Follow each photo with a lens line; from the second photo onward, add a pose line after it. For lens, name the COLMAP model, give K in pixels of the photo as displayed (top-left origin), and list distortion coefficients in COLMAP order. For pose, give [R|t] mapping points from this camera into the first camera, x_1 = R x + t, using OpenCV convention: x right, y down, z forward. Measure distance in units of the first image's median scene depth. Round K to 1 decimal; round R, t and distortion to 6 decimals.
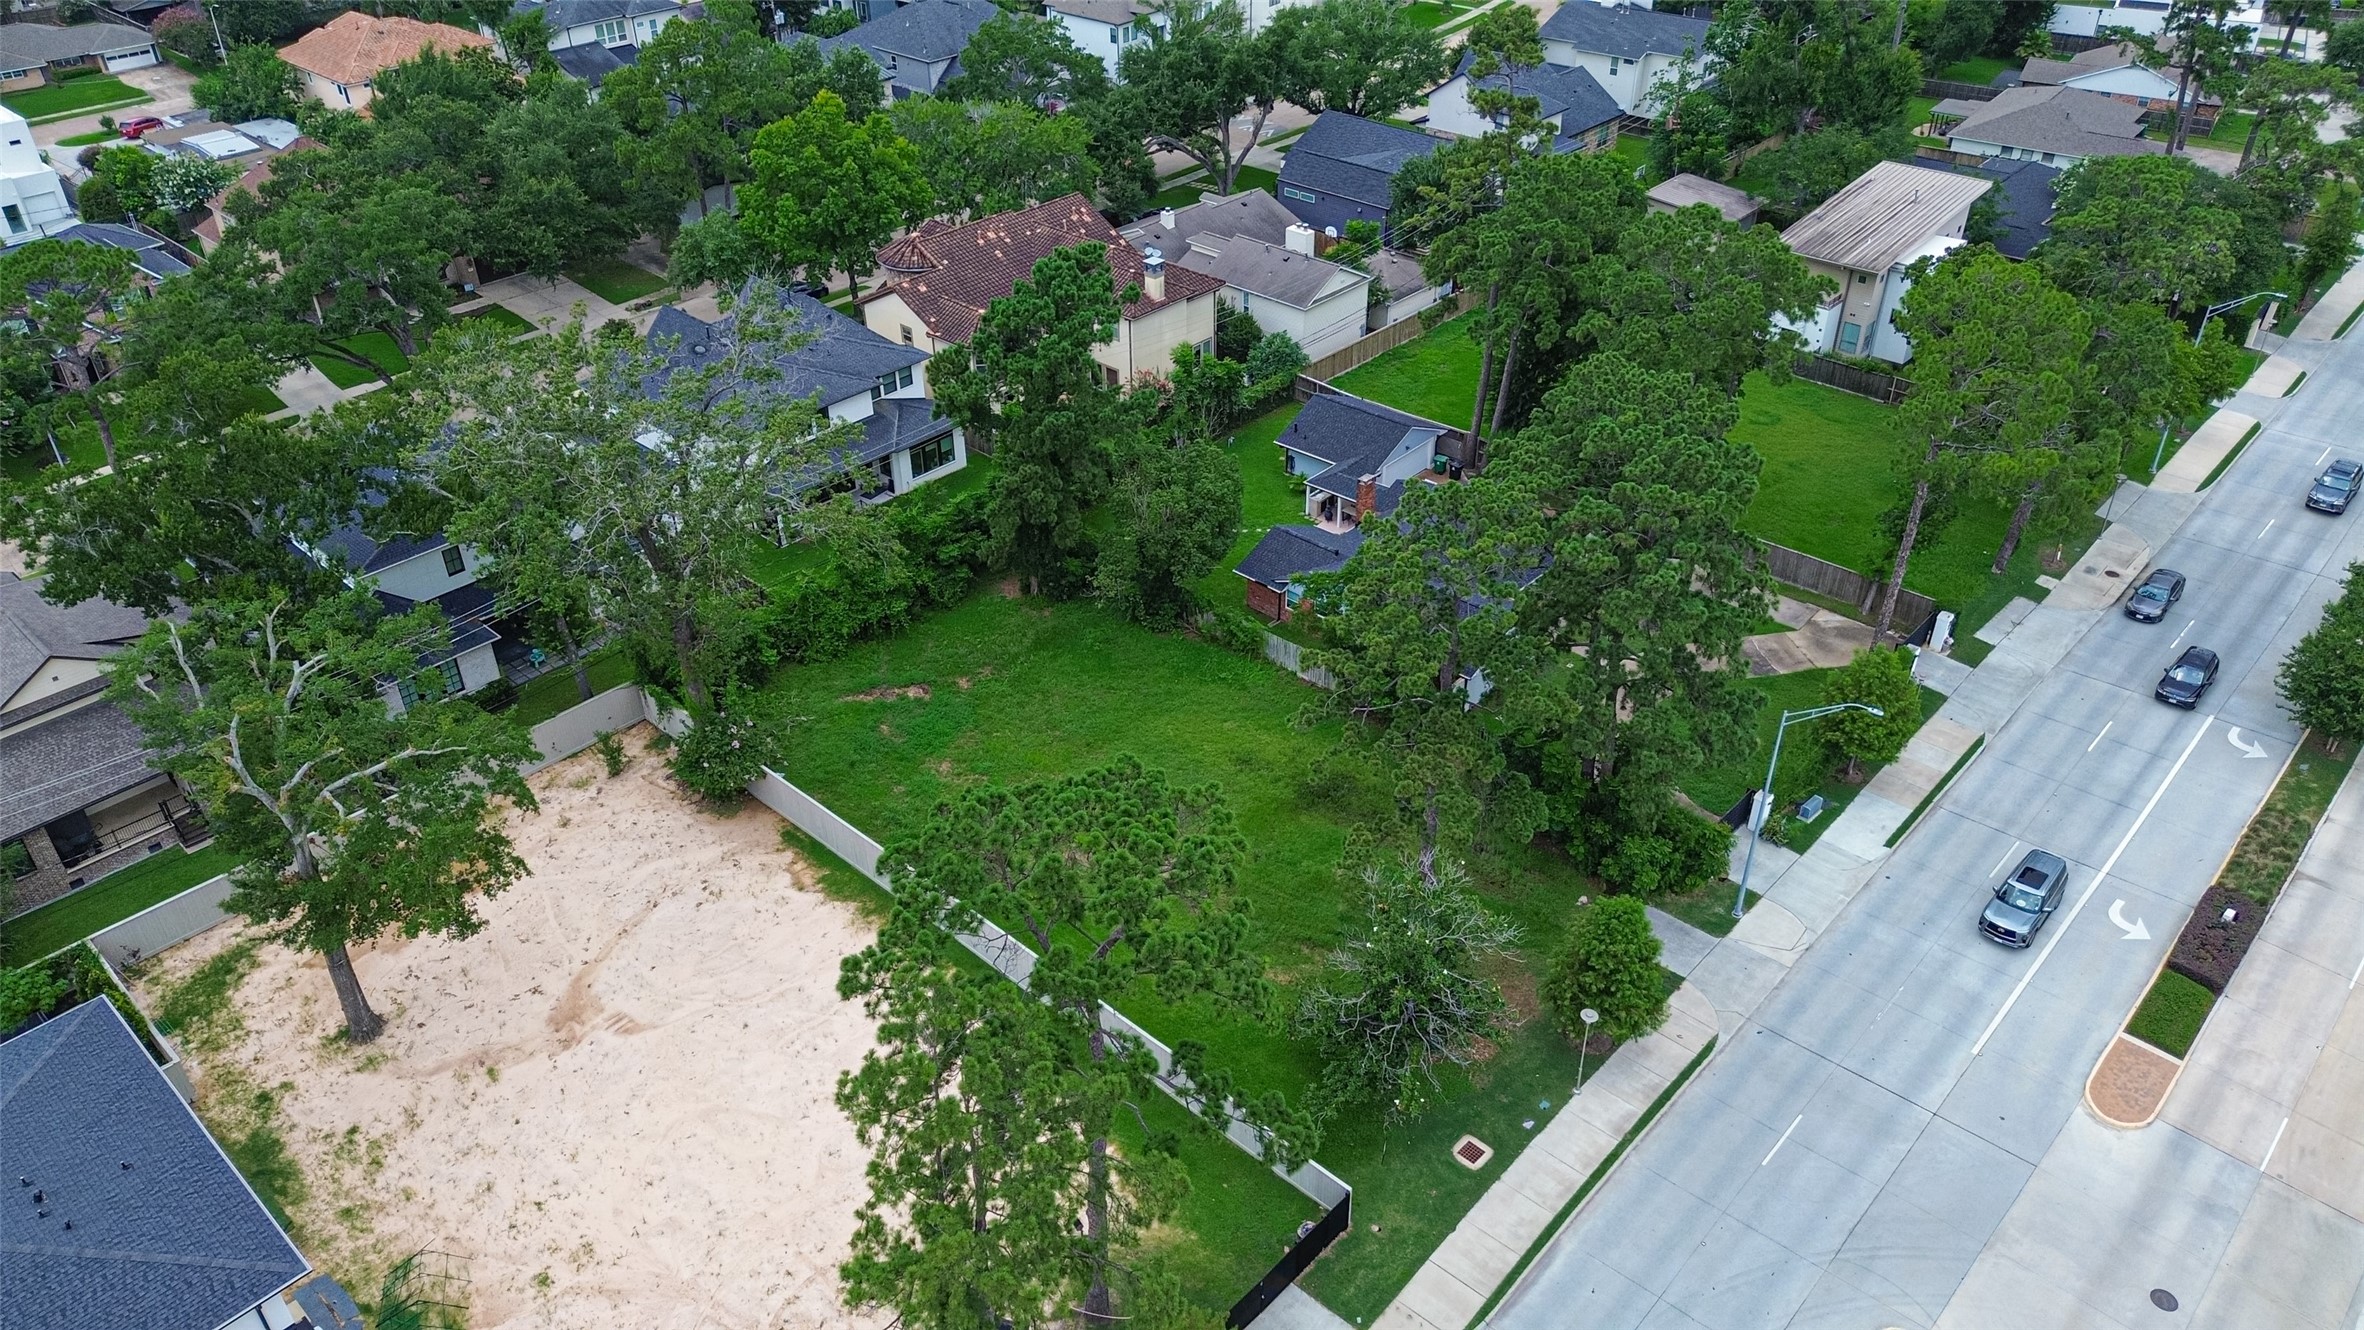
lens RADIAL K [[1677.7, 0, 1185.7], [0, 1677.7, 653.1], [0, 0, 1]] dist [0.093059, -0.095844]
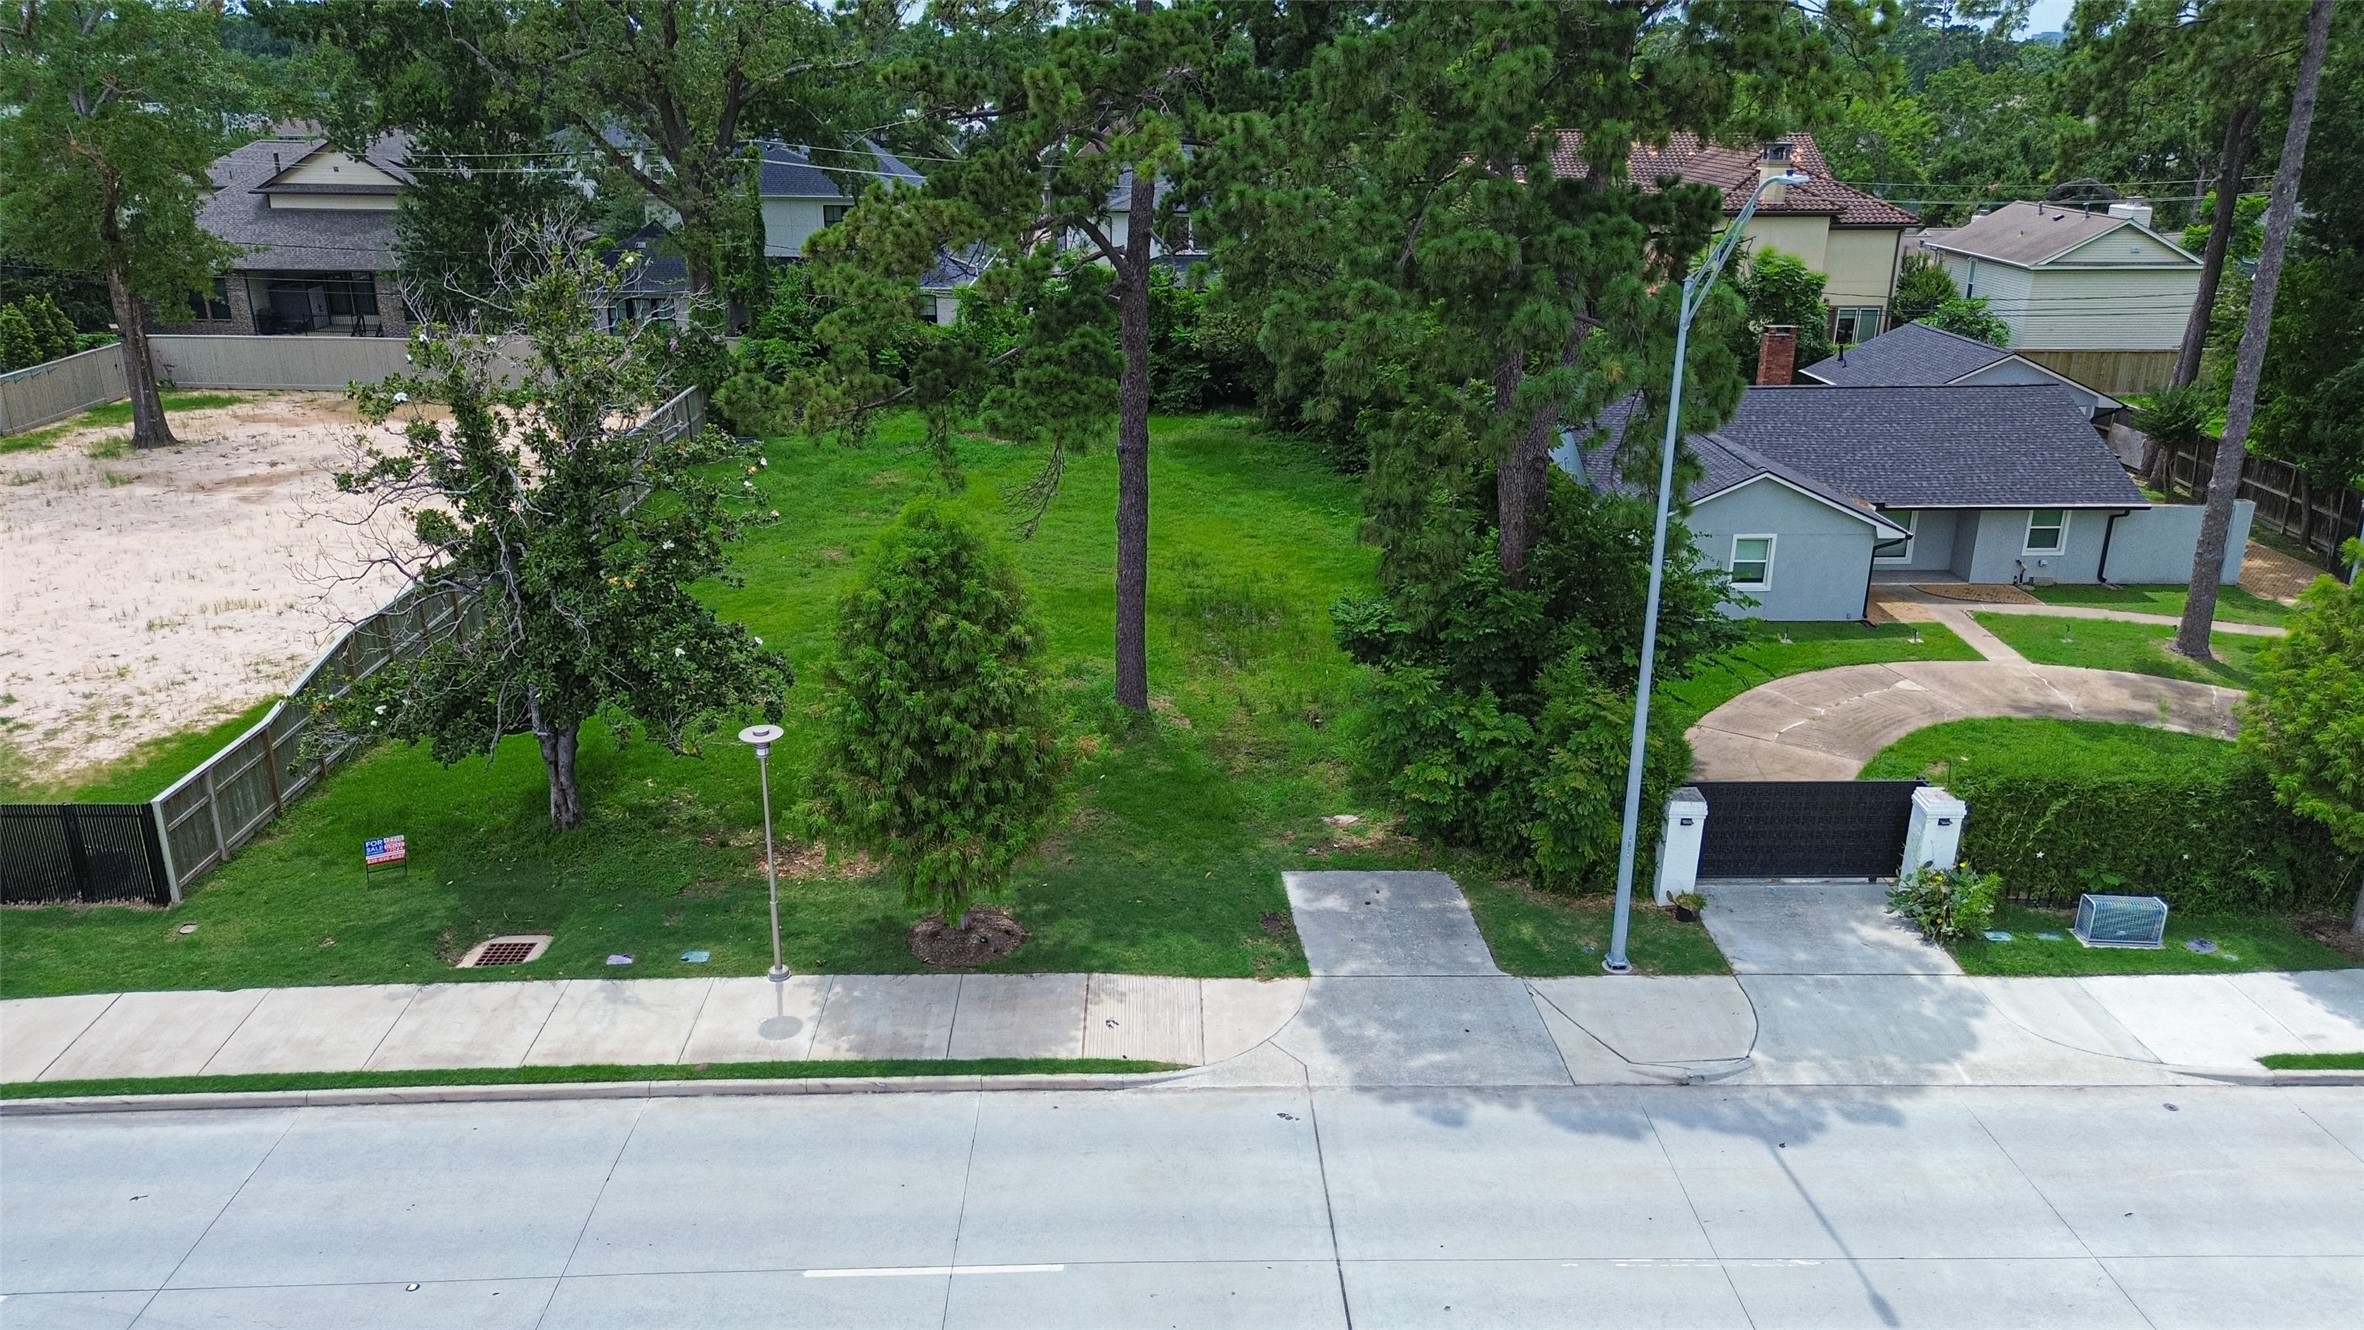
lens RADIAL K [[1677.7, 0, 1185.7], [0, 1677.7, 653.1], [0, 0, 1]] dist [0.093059, -0.095844]
pose [[0.696379, 0.256226, -0.670376, 0.326206], [-0.409498, 0.908974, -0.077961, 0.105268], [0.589379, 0.328808, 0.737914, 0.427803]]
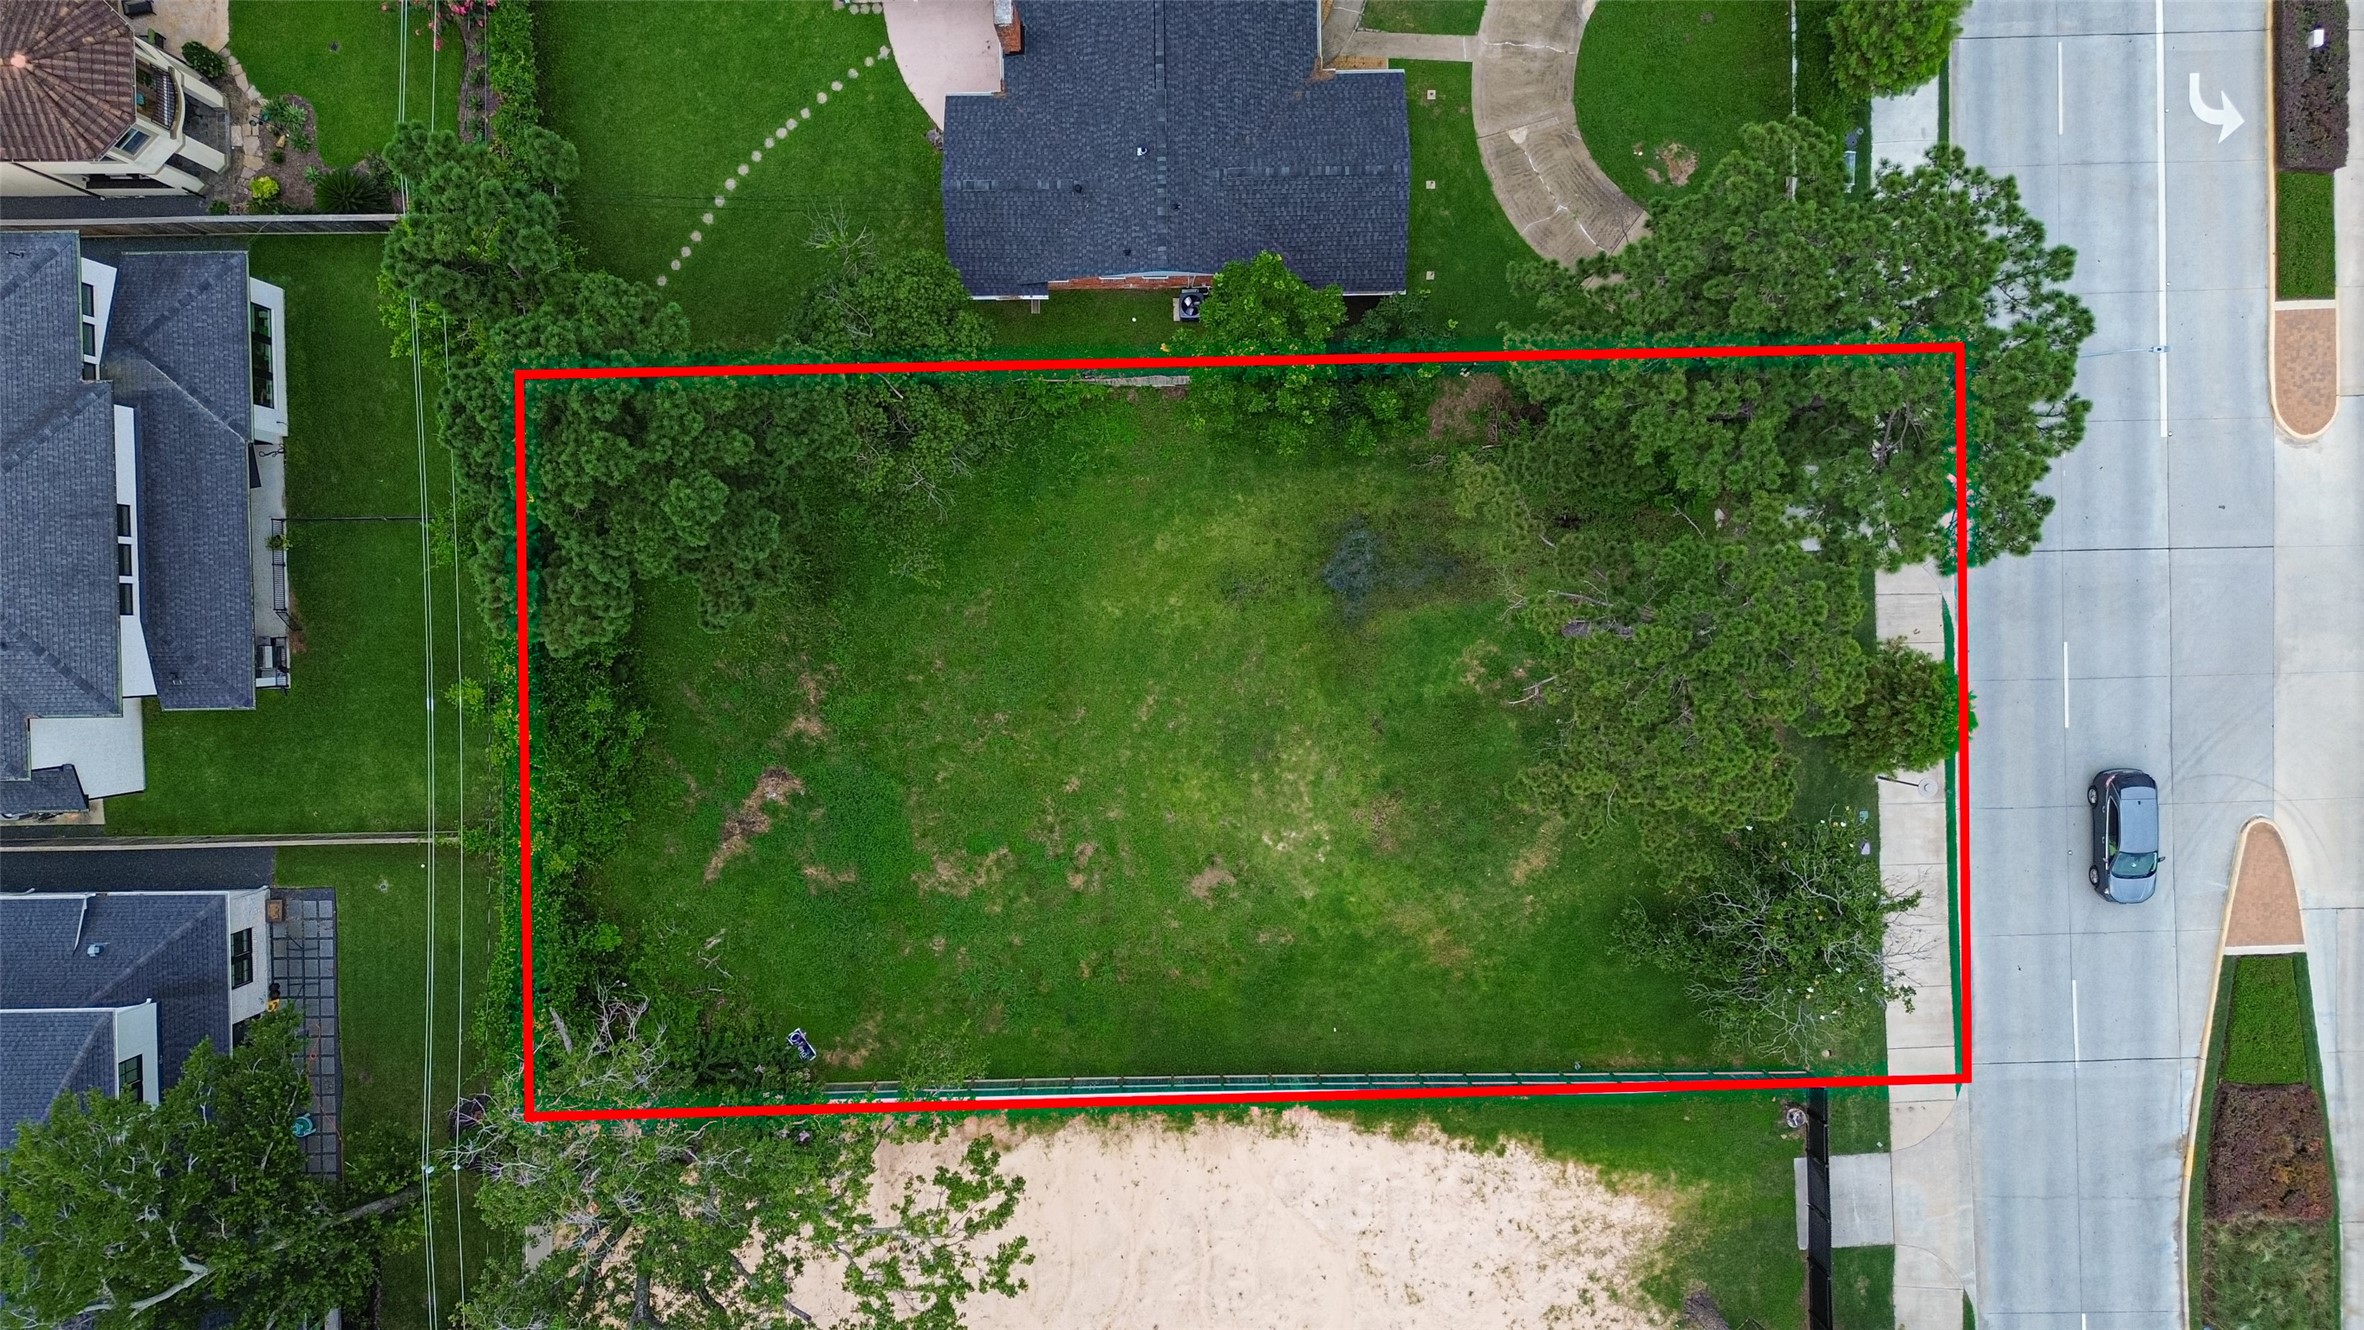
lens RADIAL K [[1677.7, 0, 1185.7], [0, 1677.7, 653.1], [0, 0, 1]] dist [0.093059, -0.095844]
pose [[0.719502, -0.694490, 0.000642, -0.000160], [0.373616, 0.387849, 0.842606, -0.418364], [-0.585430, -0.606017, 0.538531, 0.444643]]
